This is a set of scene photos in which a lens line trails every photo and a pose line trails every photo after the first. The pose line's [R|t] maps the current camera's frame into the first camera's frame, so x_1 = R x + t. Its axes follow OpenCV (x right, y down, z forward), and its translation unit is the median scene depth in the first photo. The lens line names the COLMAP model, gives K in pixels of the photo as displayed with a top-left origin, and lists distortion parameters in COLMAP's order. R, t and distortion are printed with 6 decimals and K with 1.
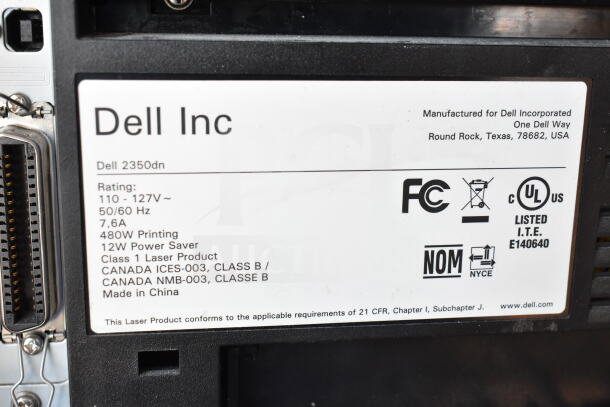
lens RADIAL K [[776.6, 0, 305.0], [0, 776.6, 203.5], [0, 0, 1]] dist [0.006153, -0.071947]
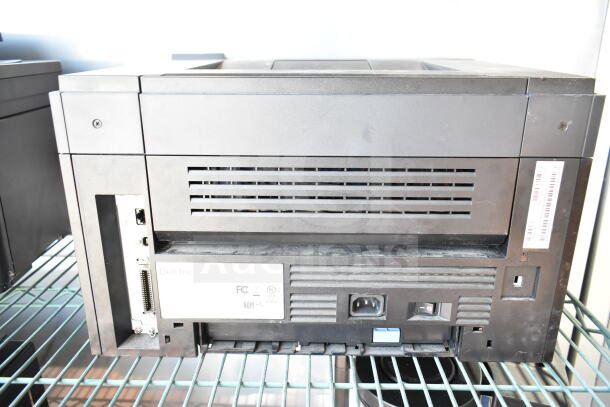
lens RADIAL K [[481.6, 0, 305.0], [0, 481.6, 203.5], [0, 0, 1]] dist [-0.003879, 0.002060]
pose [[0.984665, 0.036982, -0.170494, 0.857095], [-0.021118, 0.995354, 0.093941, -0.670963], [0.173176, -0.088900, 0.980871, -1.281168]]
